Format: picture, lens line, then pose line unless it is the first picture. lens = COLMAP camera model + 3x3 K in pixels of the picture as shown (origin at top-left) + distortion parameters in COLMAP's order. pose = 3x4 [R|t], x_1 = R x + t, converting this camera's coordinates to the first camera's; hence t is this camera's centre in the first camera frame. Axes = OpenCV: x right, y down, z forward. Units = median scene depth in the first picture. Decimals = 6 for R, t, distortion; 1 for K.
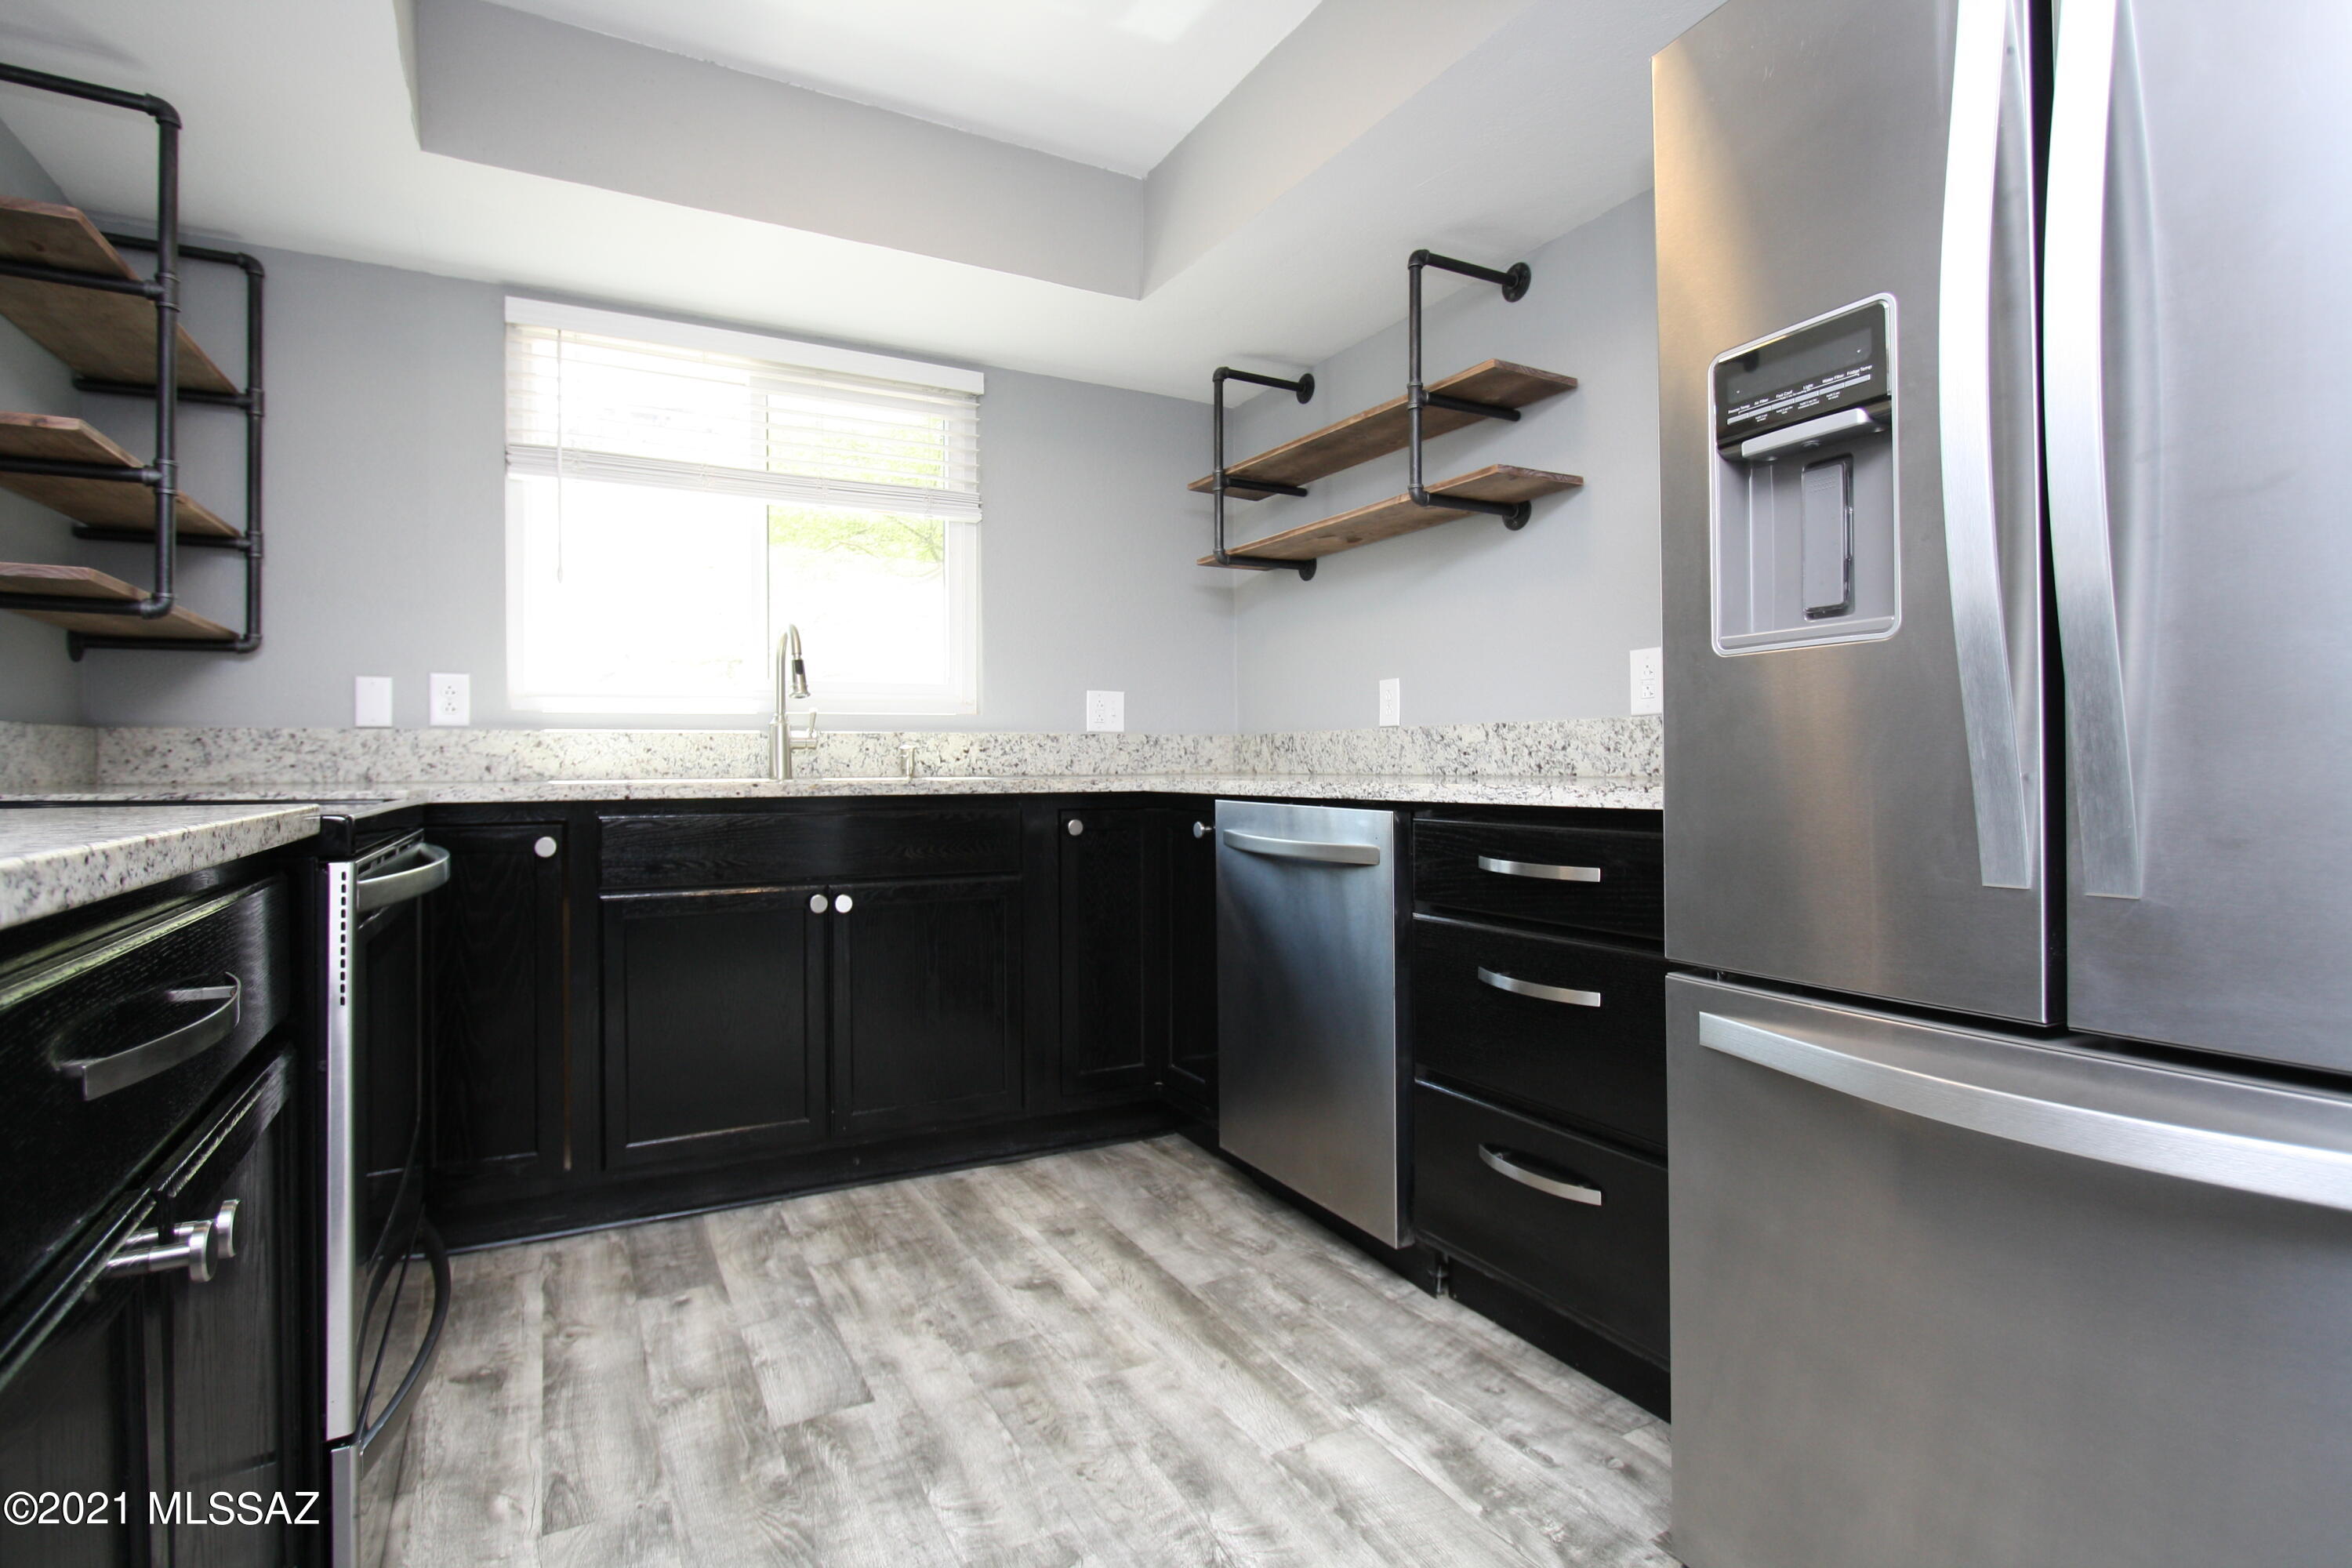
lens RADIAL K [[1134.1, 0, 1165.1], [0, 1134.1, 763.9], [0, 0, 1]] dist [-0.019219, 0.000012]
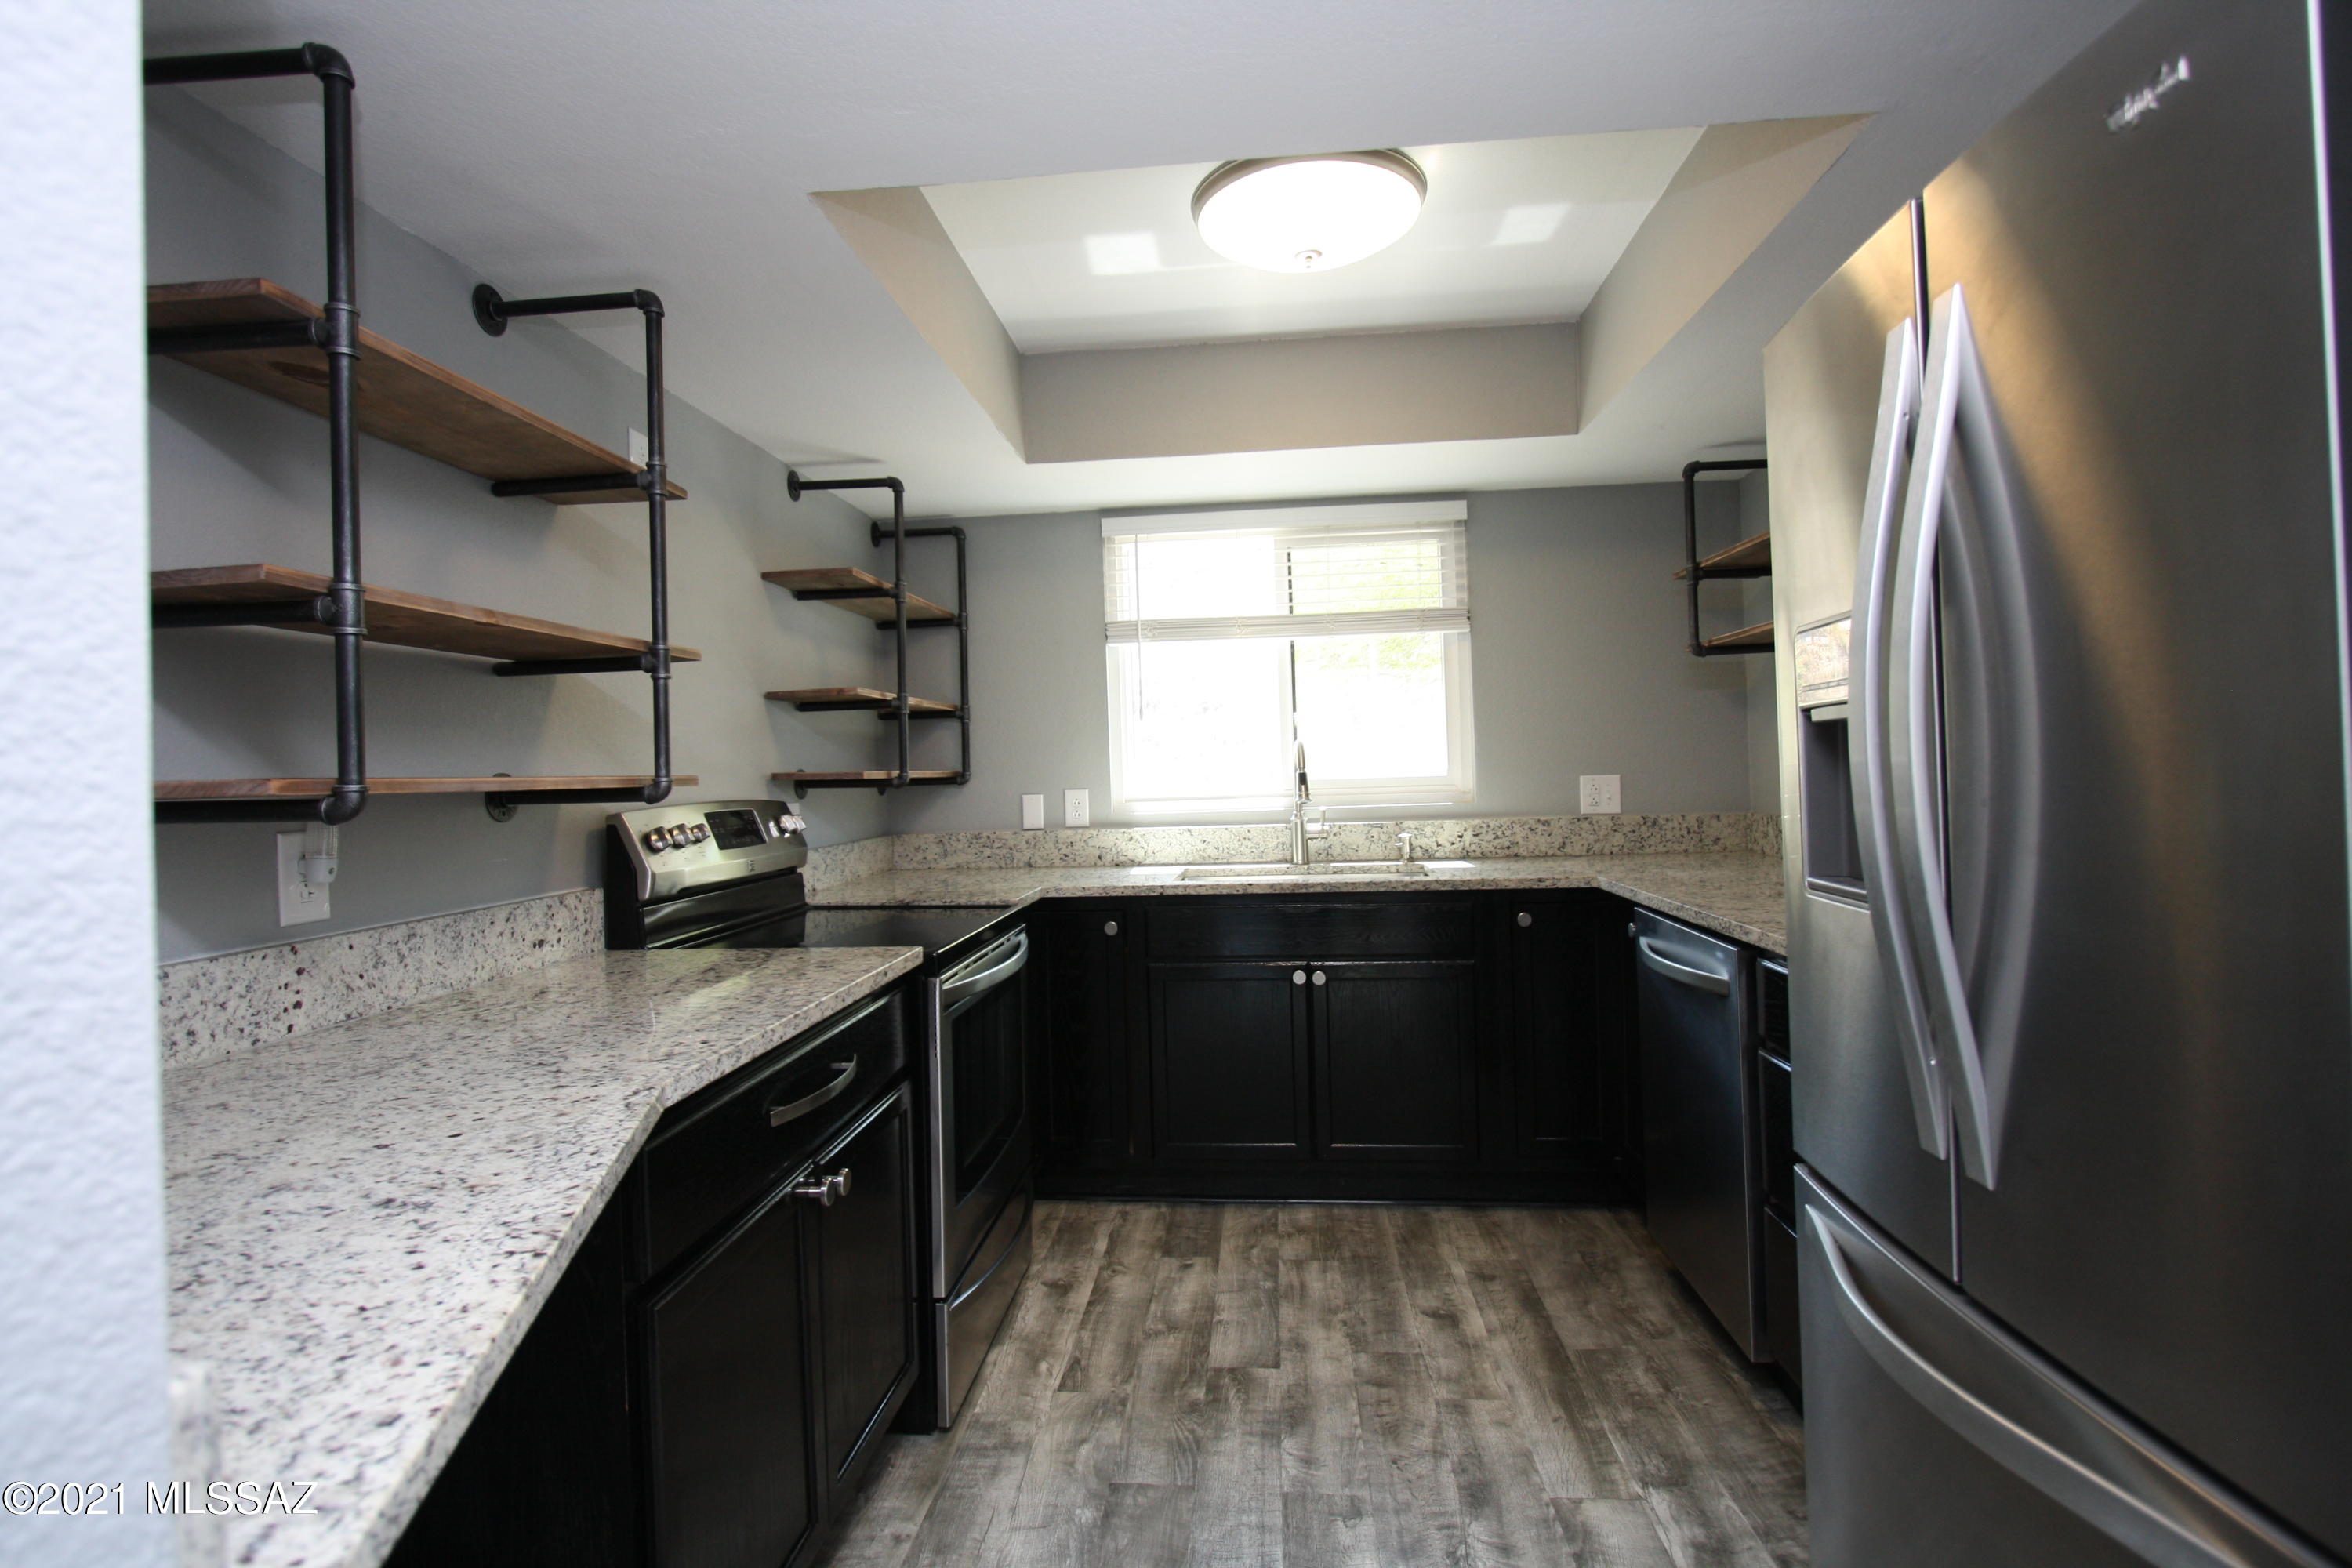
lens RADIAL K [[1134.1, 0, 1165.1], [0, 1134.1, 763.9], [0, 0, 1]] dist [-0.019219, 0.000012]
pose [[0.829087, -0.021955, -0.558689, 0.335861], [0.024102, 0.999703, -0.003518, -0.135455], [0.558600, -0.010549, 0.829370, -0.166511]]
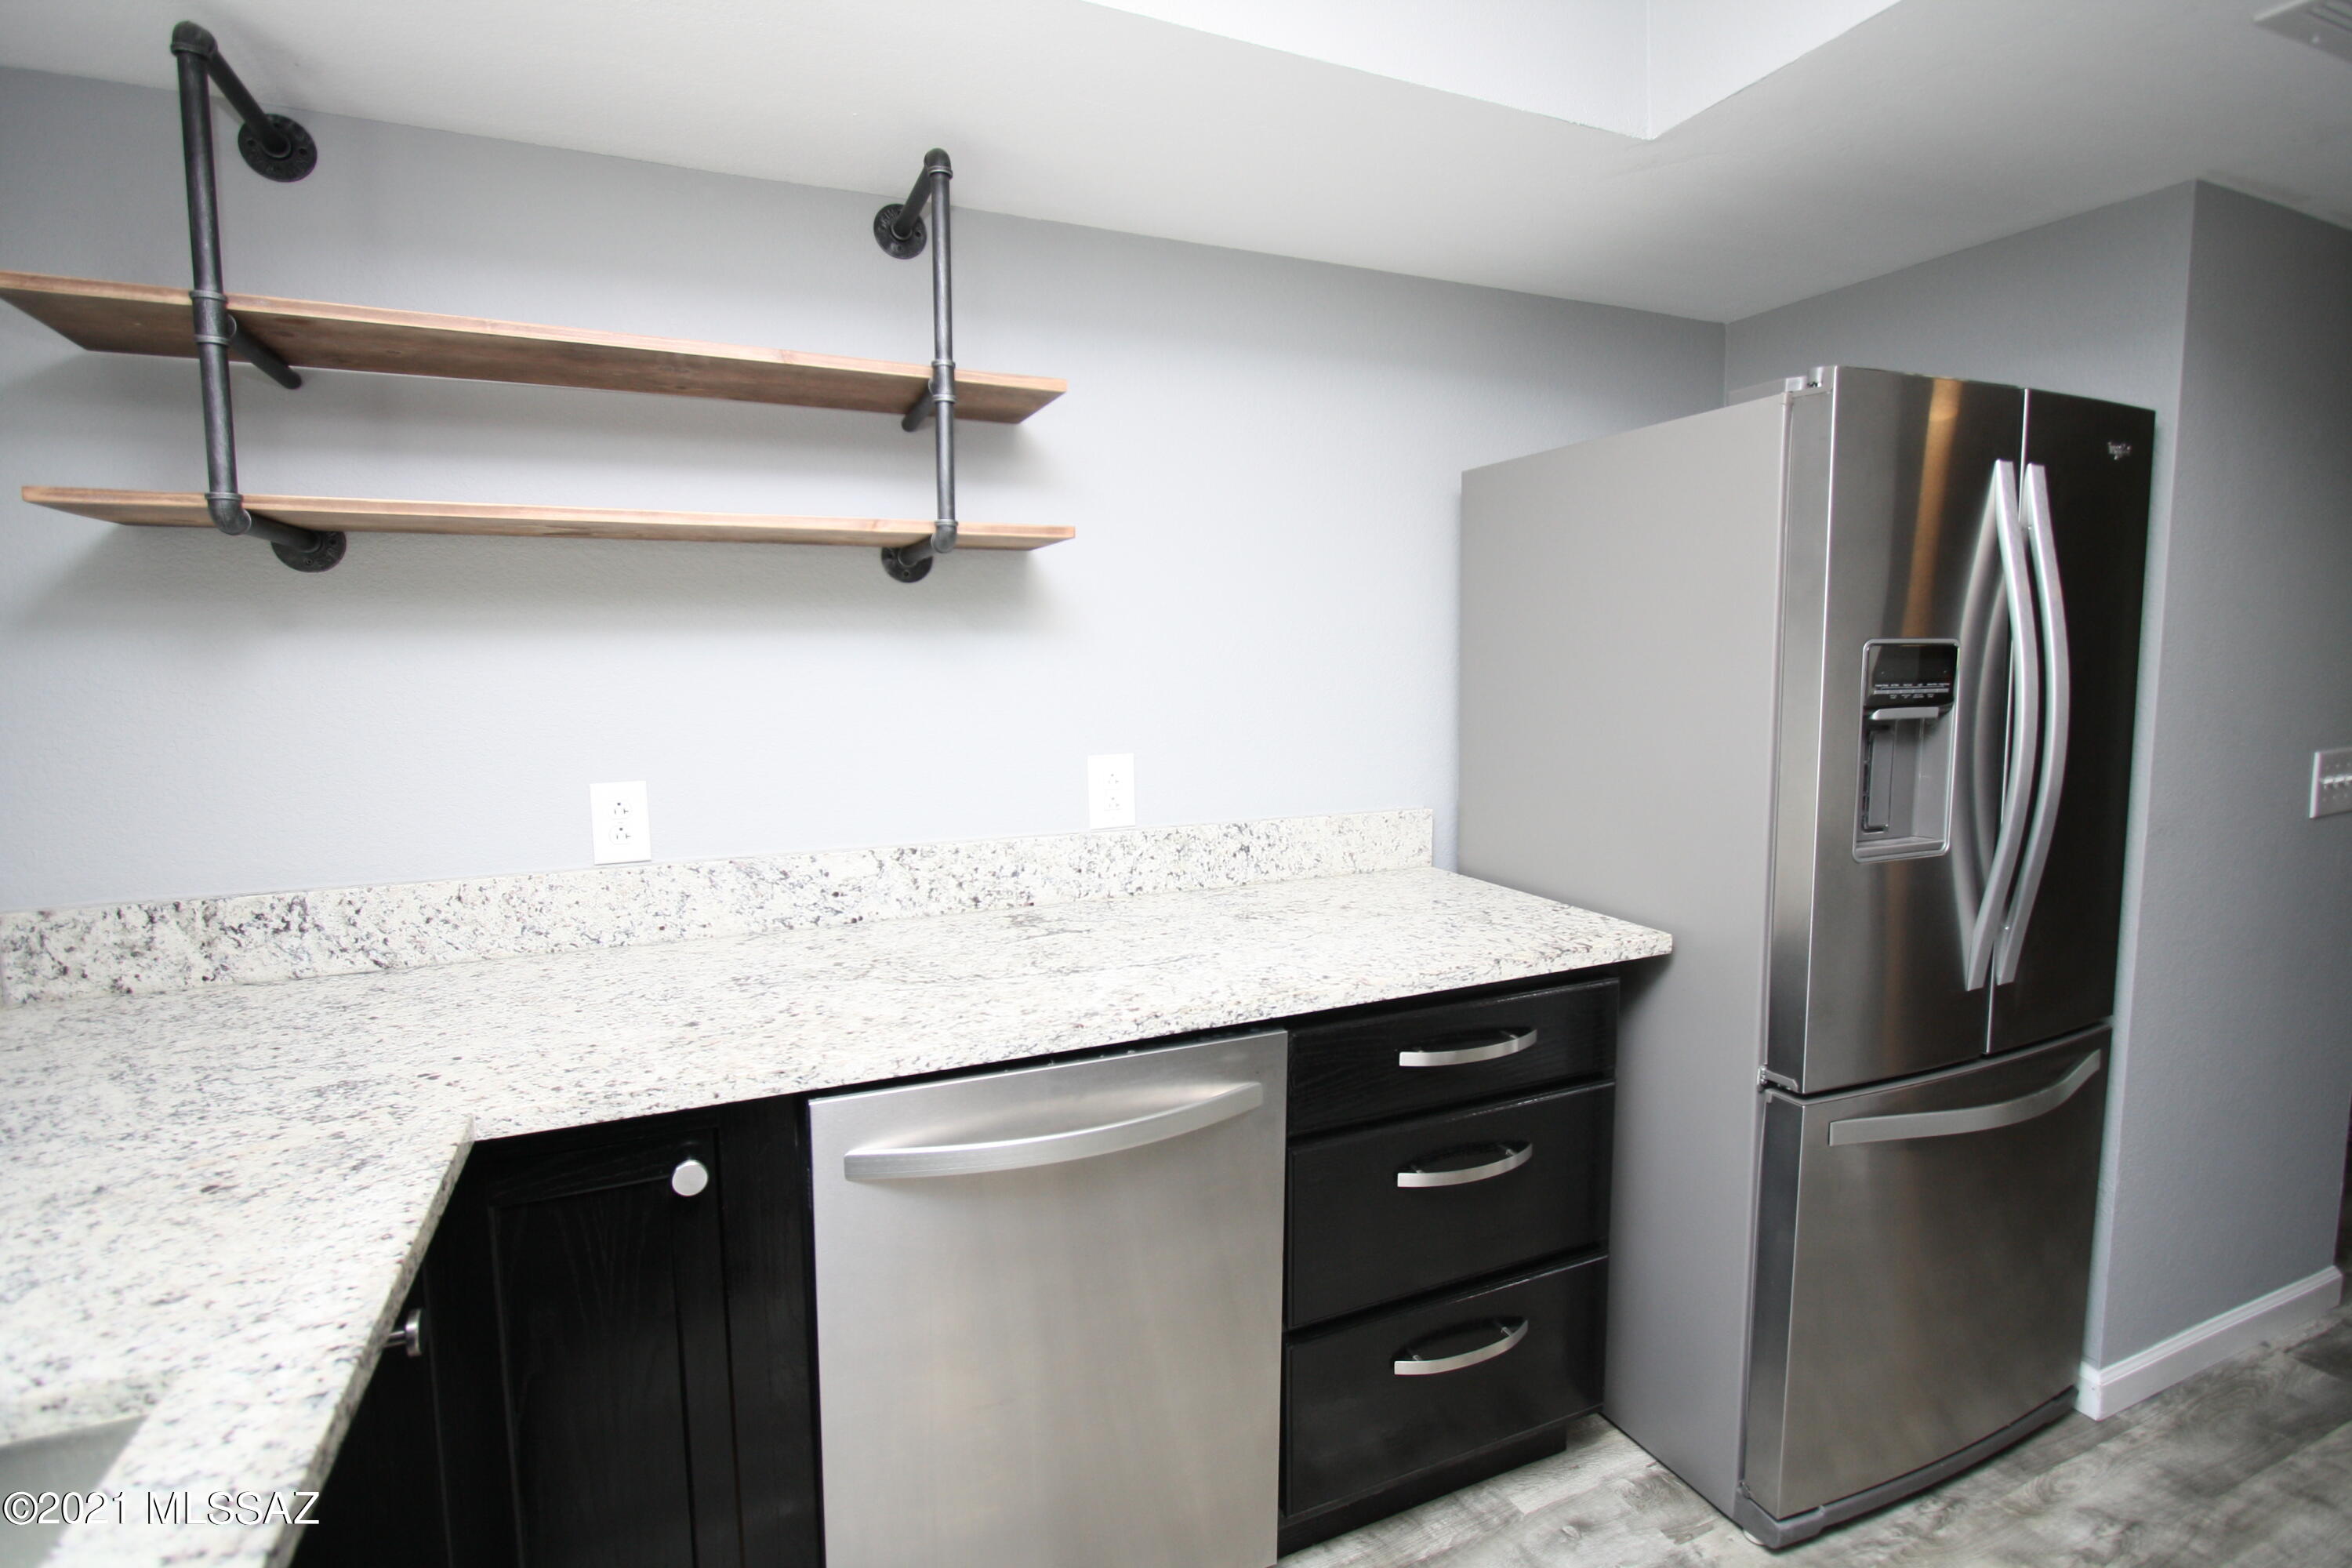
lens RADIAL K [[1134.1, 0, 1165.1], [0, 1134.1, 763.9], [0, 0, 1]] dist [-0.019219, 0.000012]
pose [[0.081579, -0.092757, 0.992341, -0.514255], [0.008592, 0.995688, 0.092363, -0.196253], [-0.996630, 0.000991, 0.082024, 0.975631]]
